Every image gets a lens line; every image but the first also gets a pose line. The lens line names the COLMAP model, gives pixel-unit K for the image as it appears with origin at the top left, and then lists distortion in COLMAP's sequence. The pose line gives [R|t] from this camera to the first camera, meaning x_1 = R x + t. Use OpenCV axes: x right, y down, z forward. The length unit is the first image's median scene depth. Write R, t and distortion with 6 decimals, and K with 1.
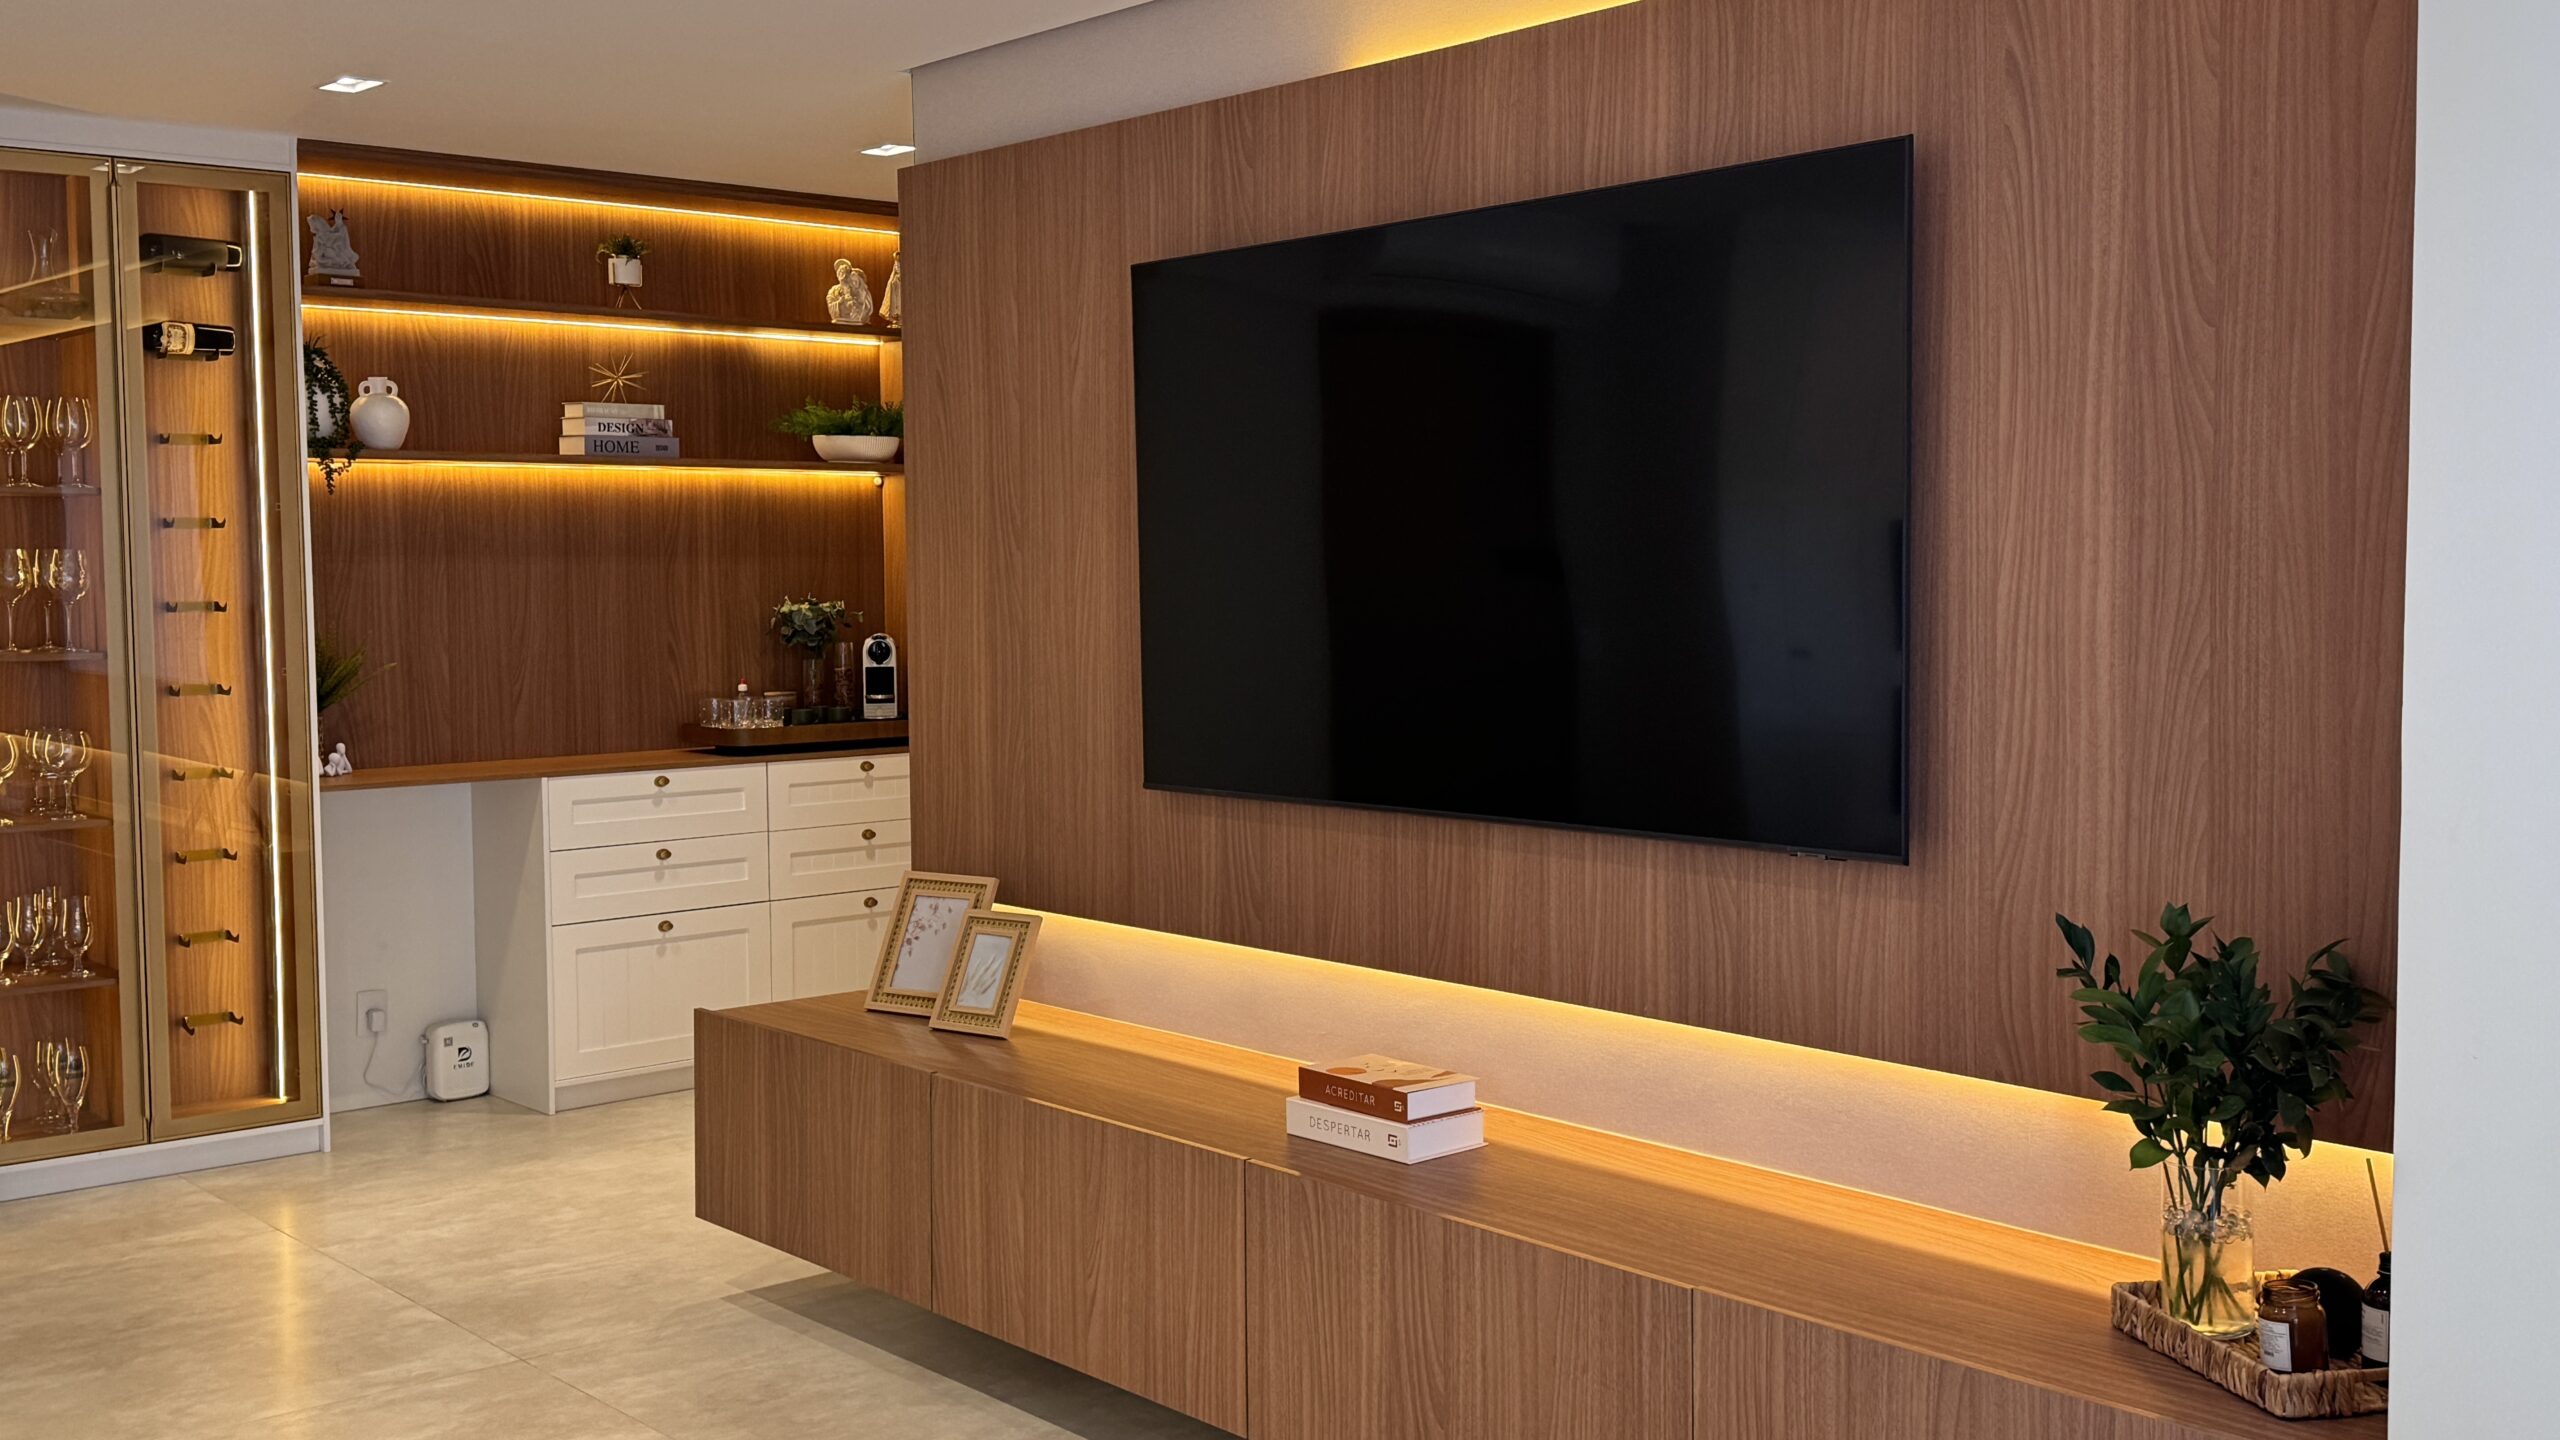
lens RADIAL K [[2376.6, 0, 1280.0], [0, 2376.6, 720.0], [0, 0, 1]] dist [0.098074, -0.022433]
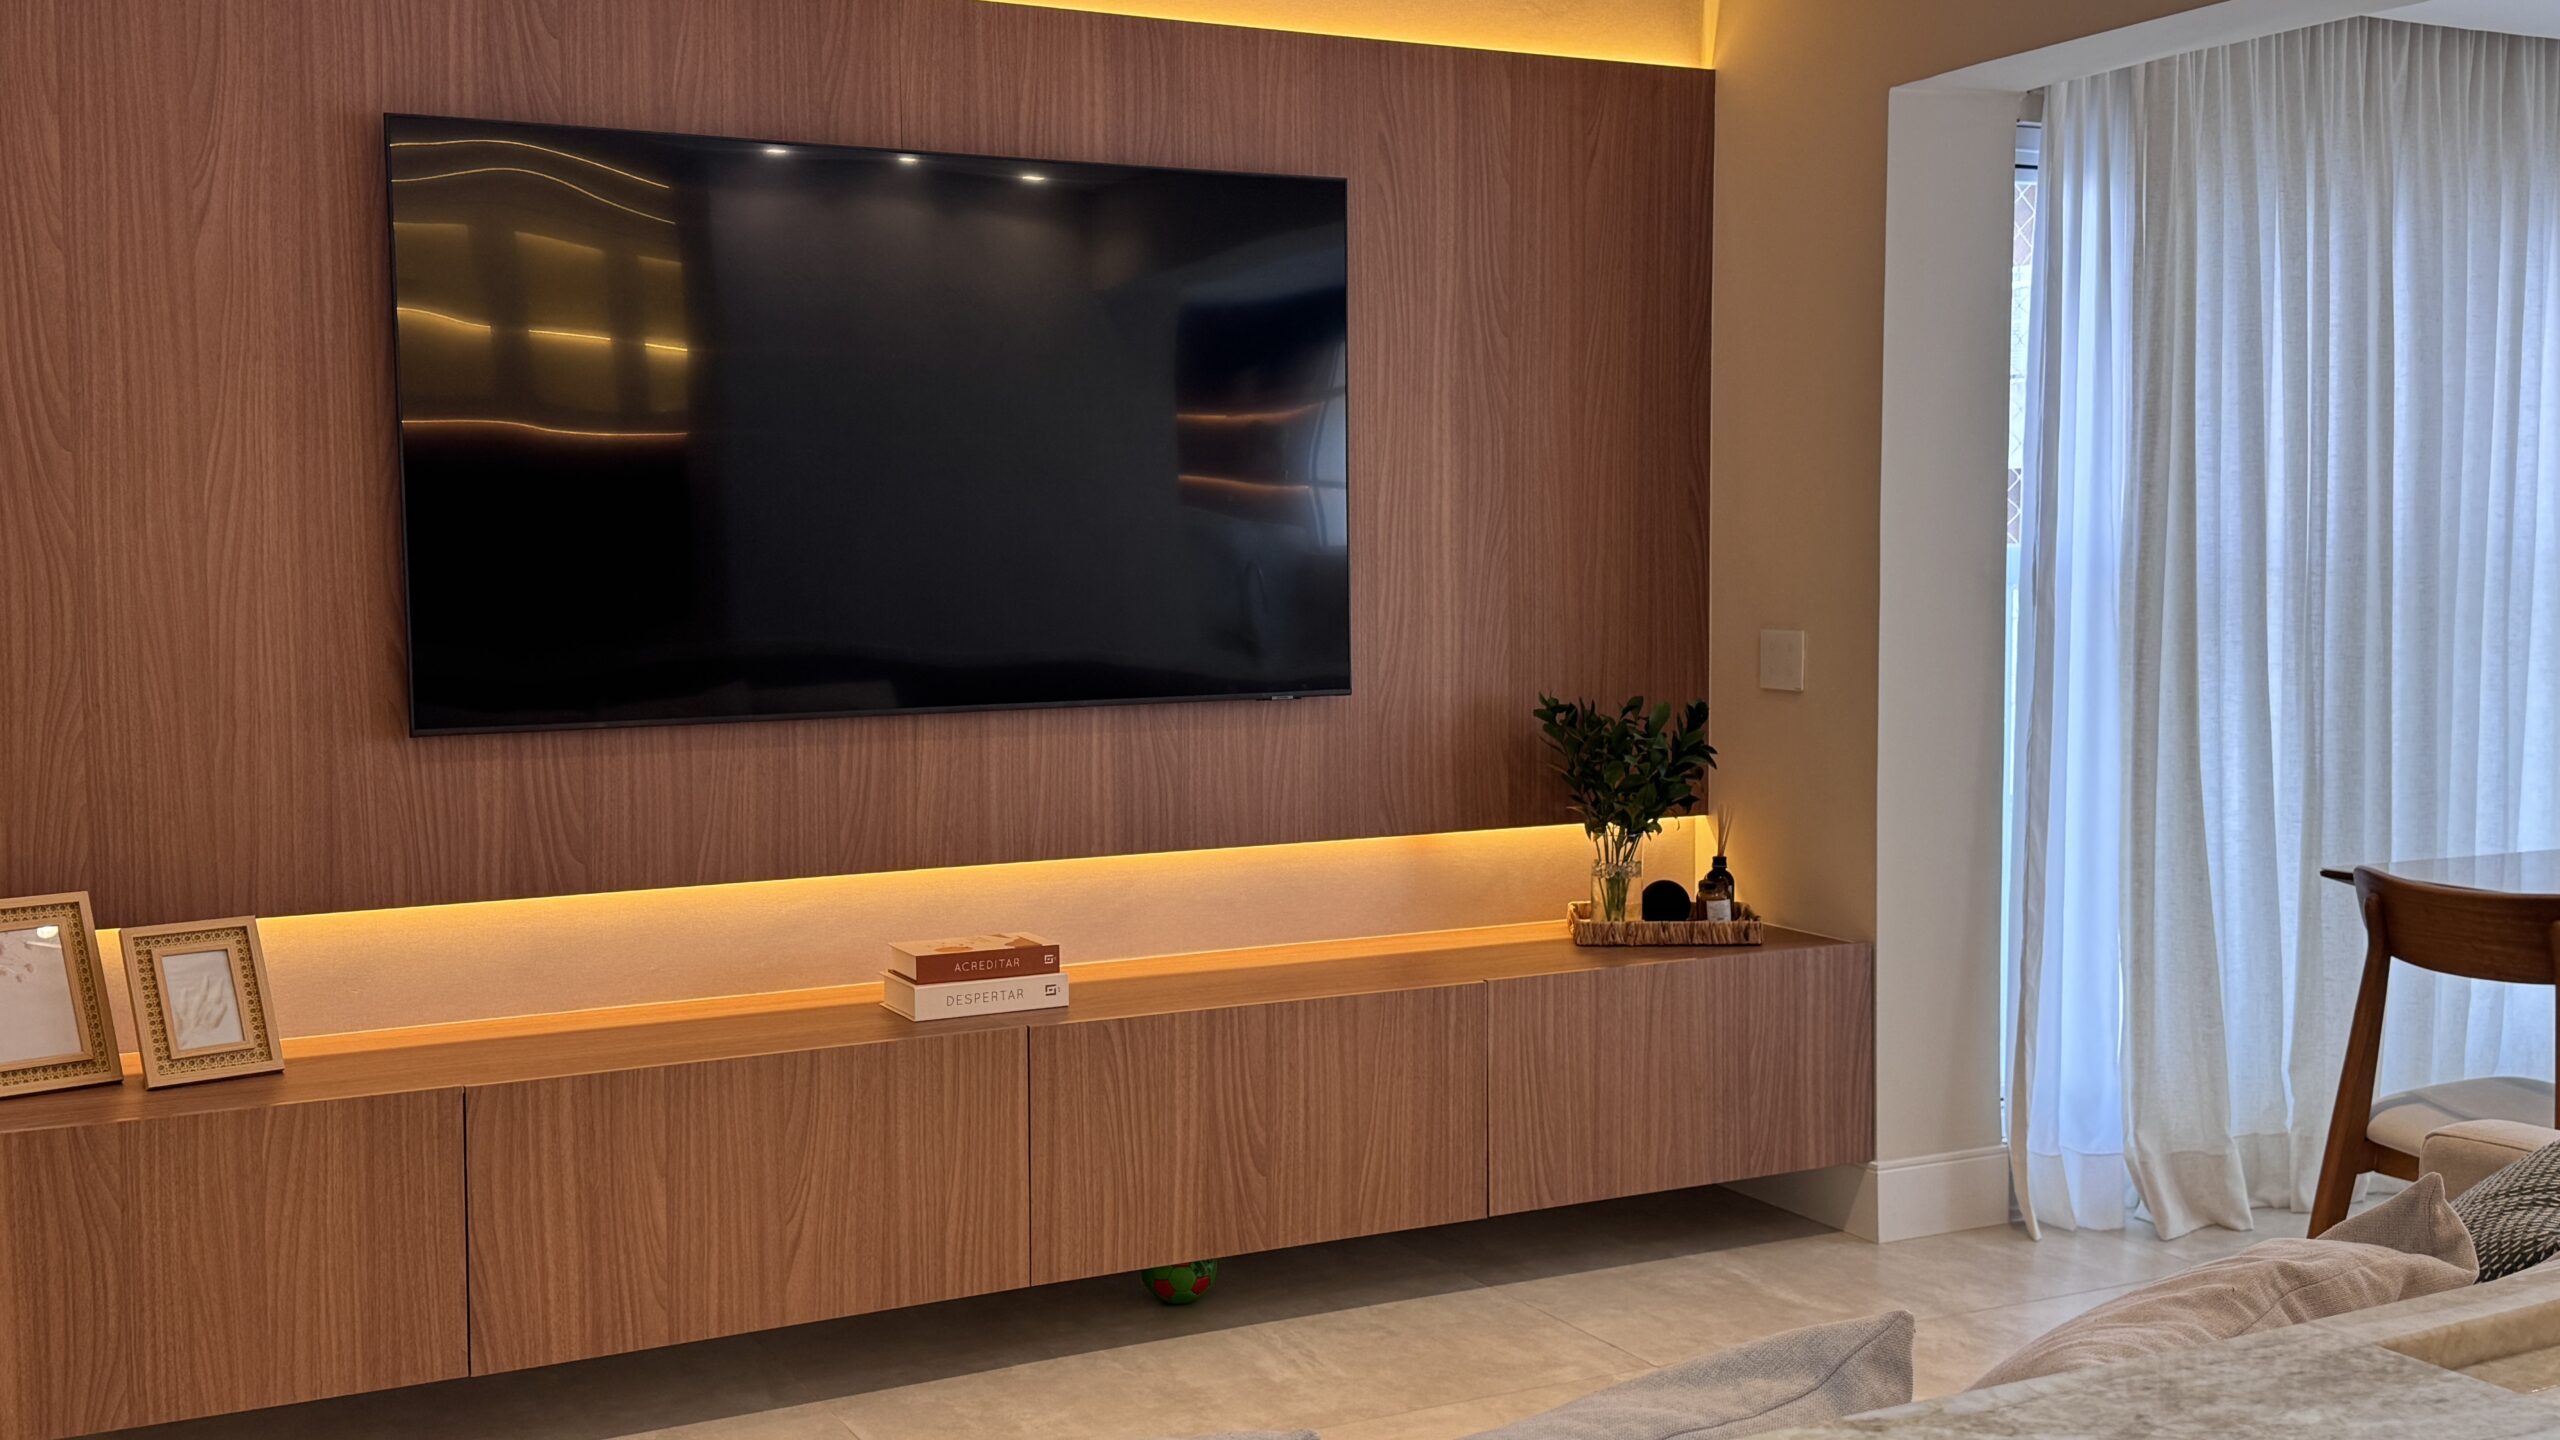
lens RADIAL K [[2376.6, 0, 1280.0], [0, 2376.6, 720.0], [0, 0, 1]] dist [0.098074, -0.022433]
pose [[0.282970, -0.068997, 0.956644, -1.116028], [0.069964, 0.996237, 0.051157, 0.000572], [-0.956574, 0.052455, 0.286732, 0.647016]]
